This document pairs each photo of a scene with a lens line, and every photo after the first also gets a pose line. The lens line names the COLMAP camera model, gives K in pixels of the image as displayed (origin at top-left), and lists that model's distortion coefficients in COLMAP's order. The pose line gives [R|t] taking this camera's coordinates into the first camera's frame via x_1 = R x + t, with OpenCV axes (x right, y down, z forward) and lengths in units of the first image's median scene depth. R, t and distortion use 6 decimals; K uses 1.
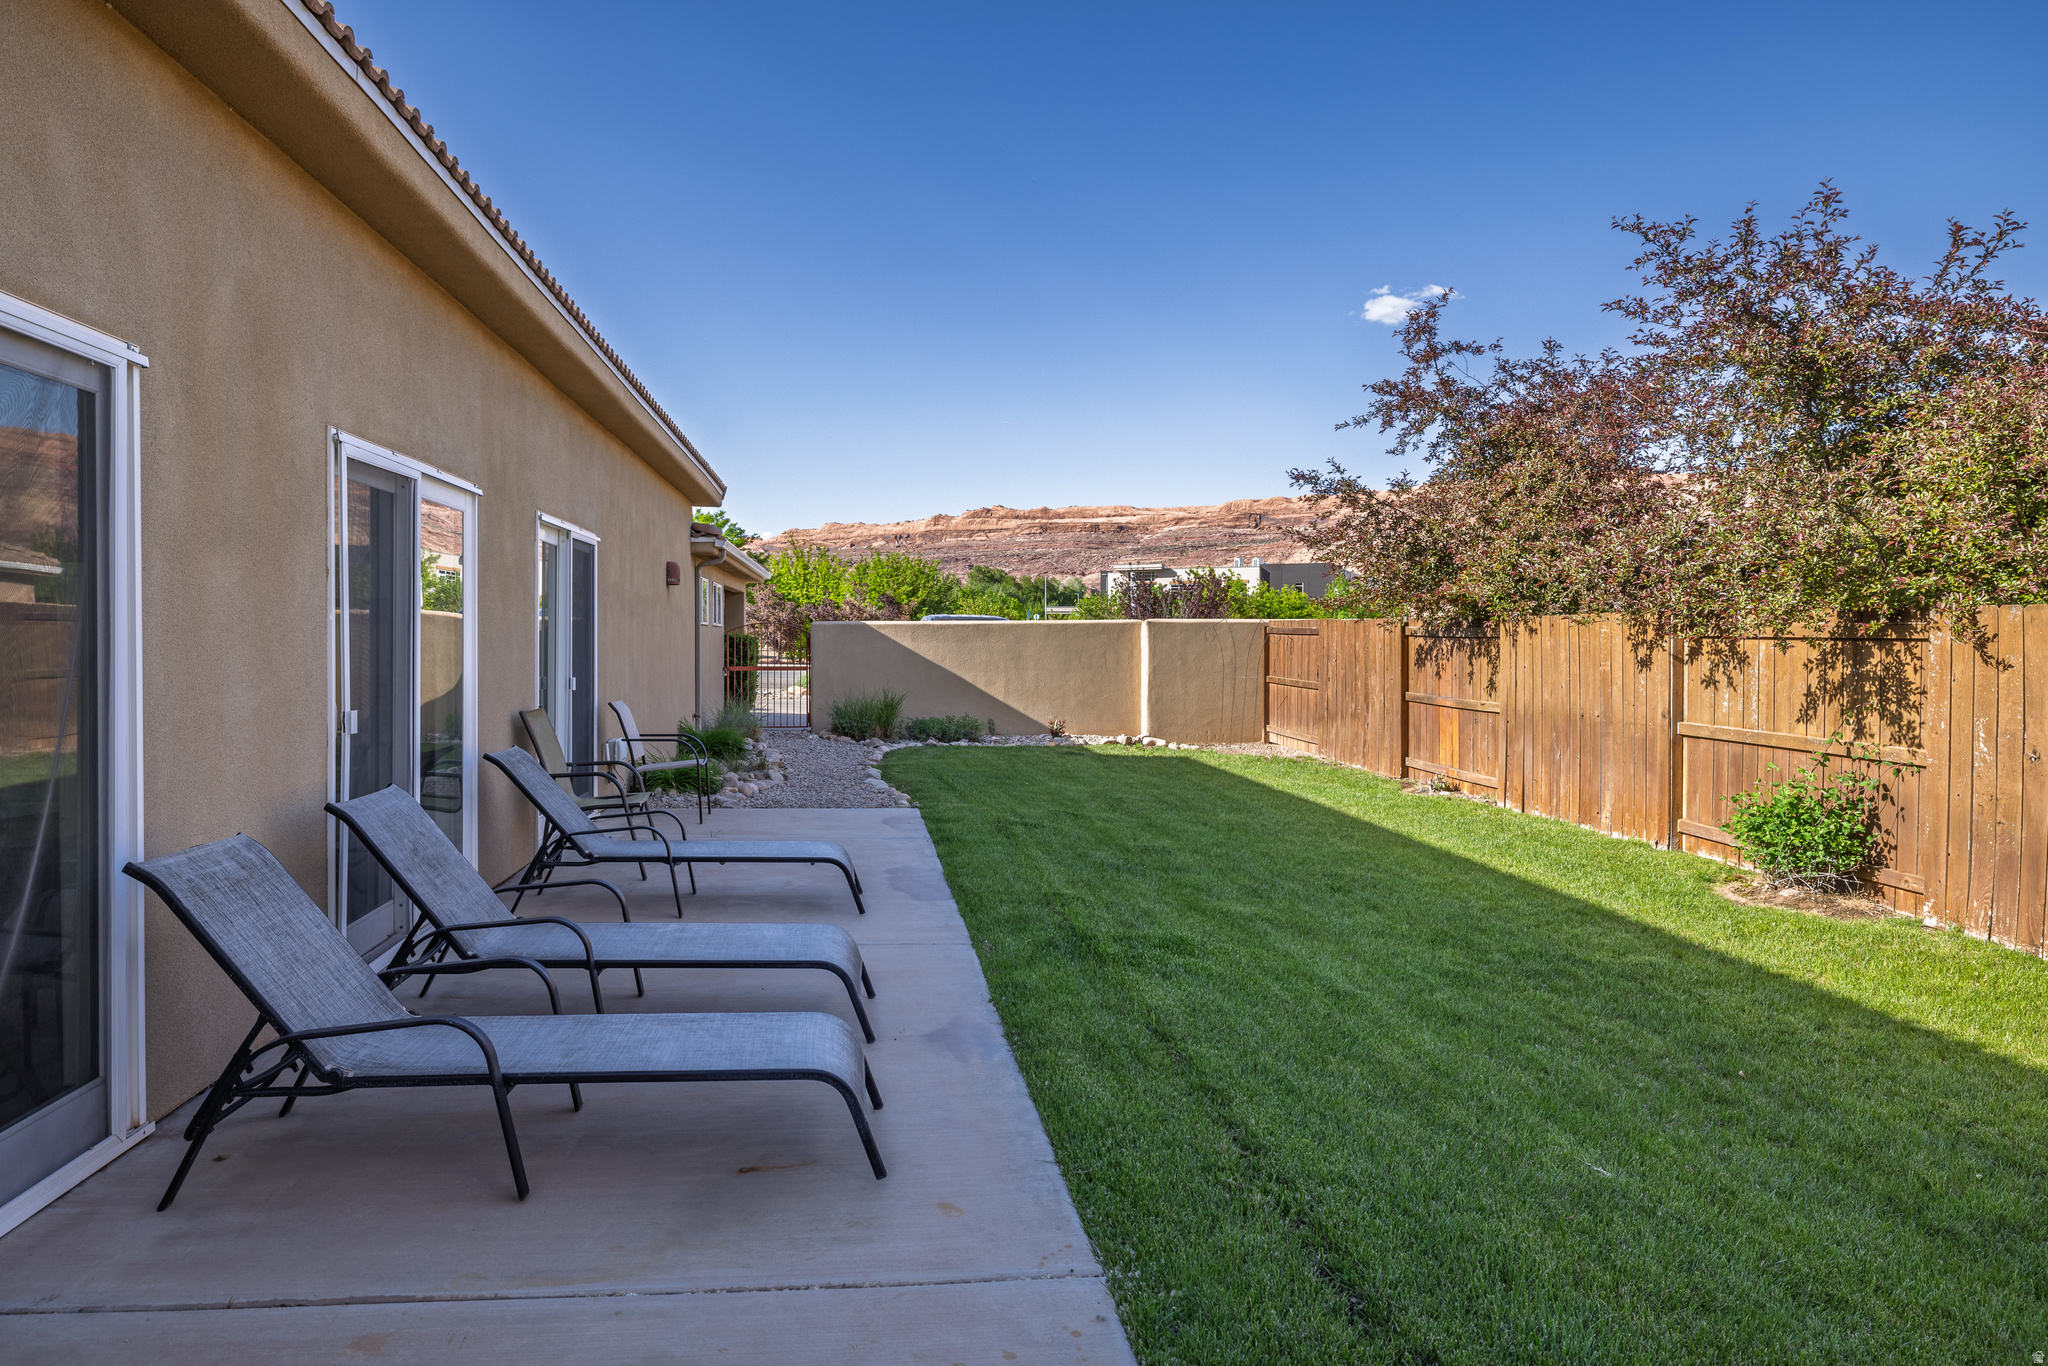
lens RADIAL K [[2081.8, 0, 1024.0], [0, 2081.8, 683.0], [0, 0, 1]] dist [-0.000059, -0.000180]
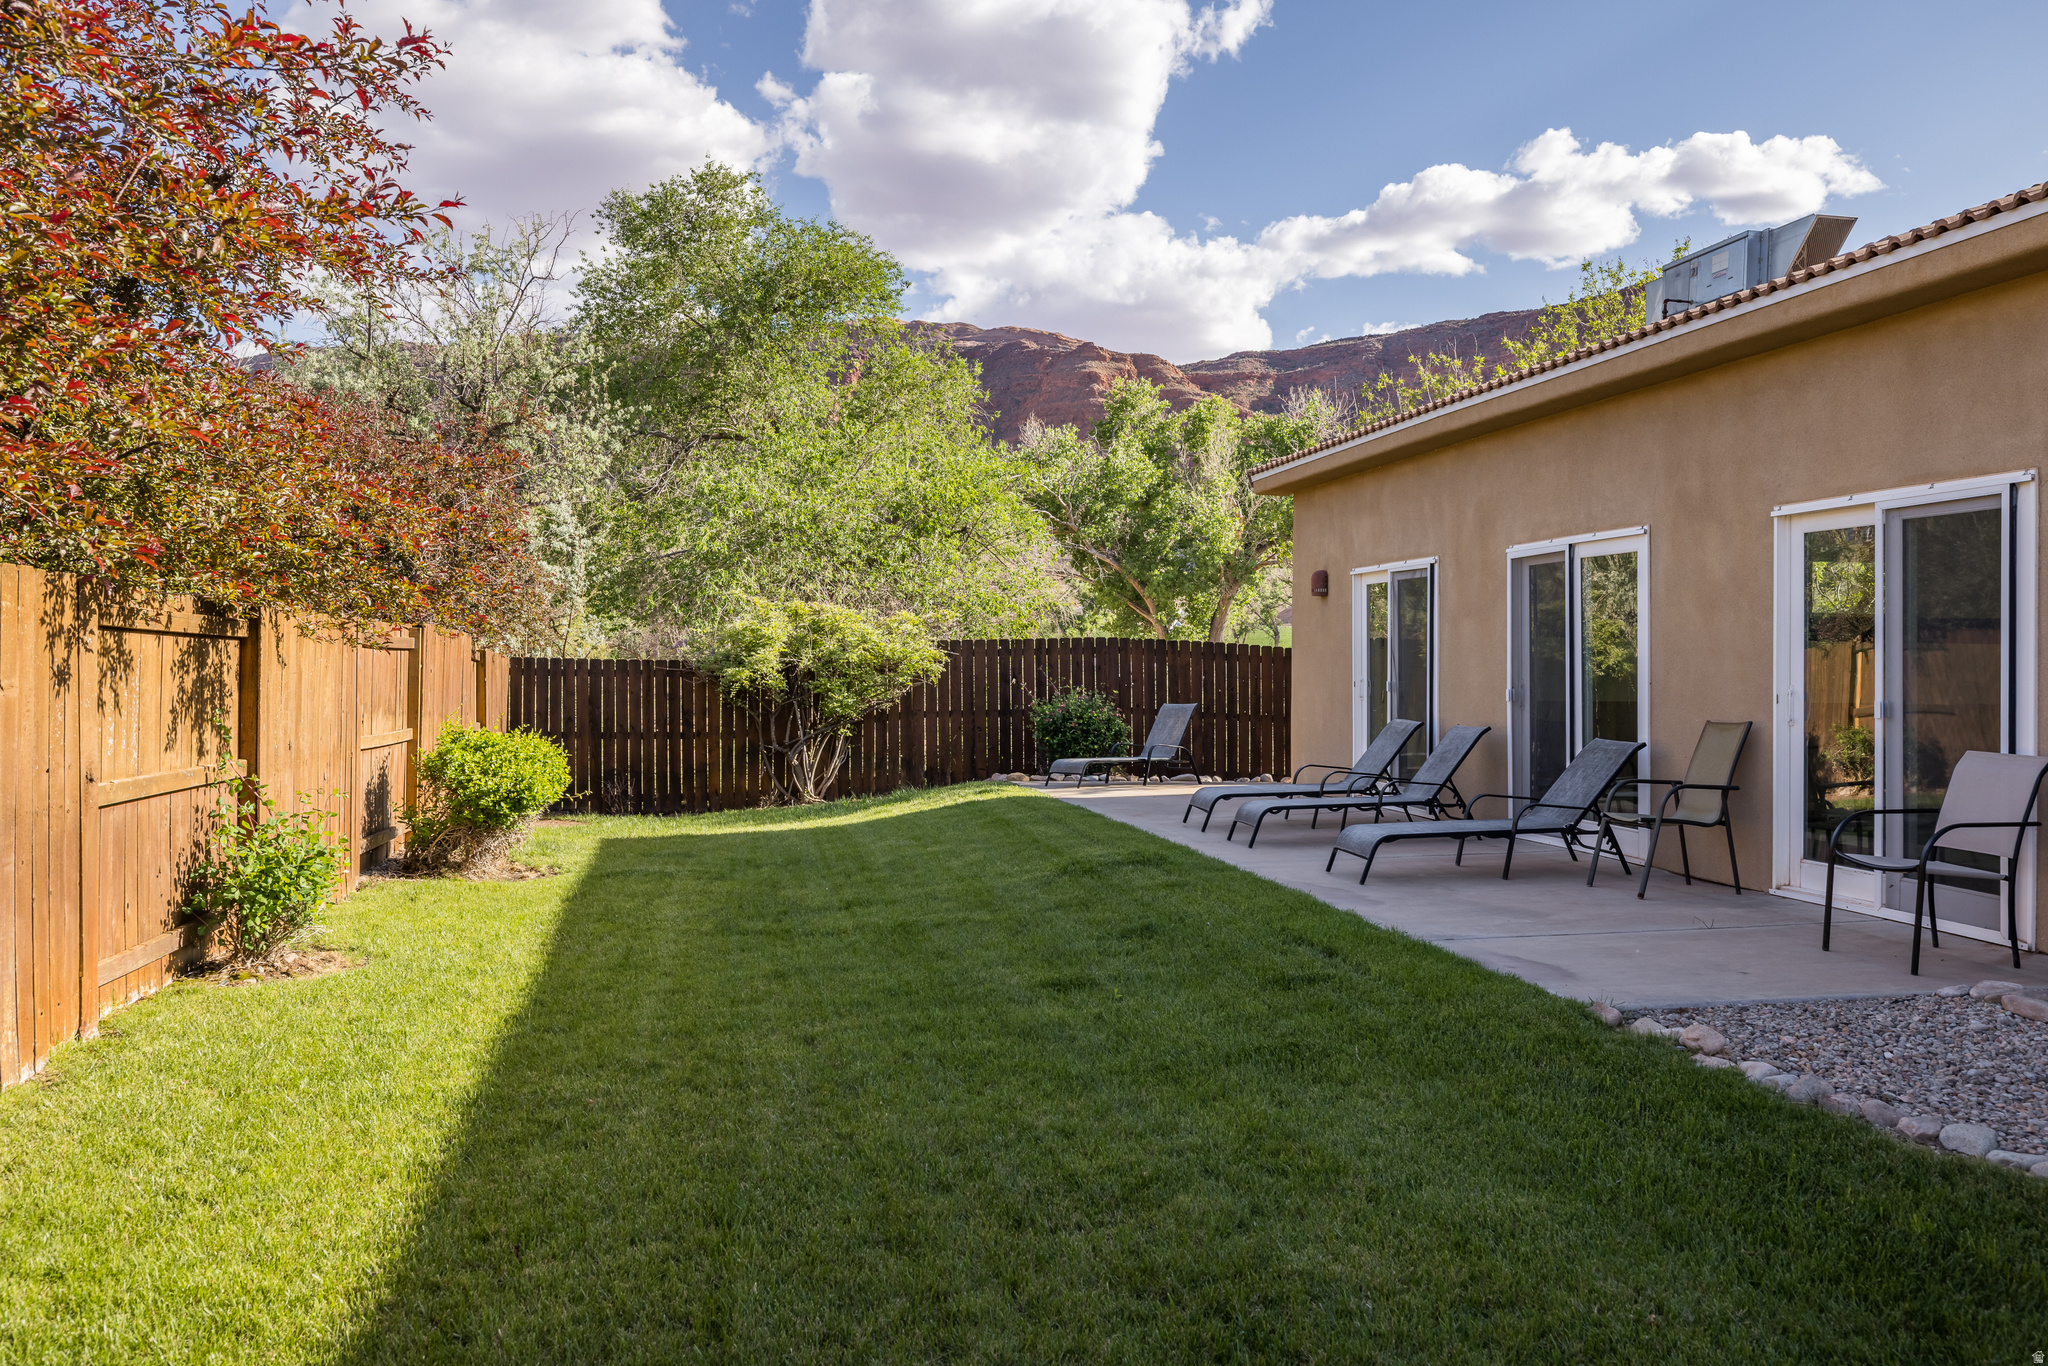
lens RADIAL K [[2815.6, 0, 1024.0], [0, 2815.6, 683.0], [0, 0, 1]] dist [-0.001349, -0.005205]
pose [[-0.999041, -0.004178, -0.043582, 0.116915], [-0.005358, 0.999621, 0.027000, -0.029473], [0.043453, 0.027208, -0.998685, 1.844180]]
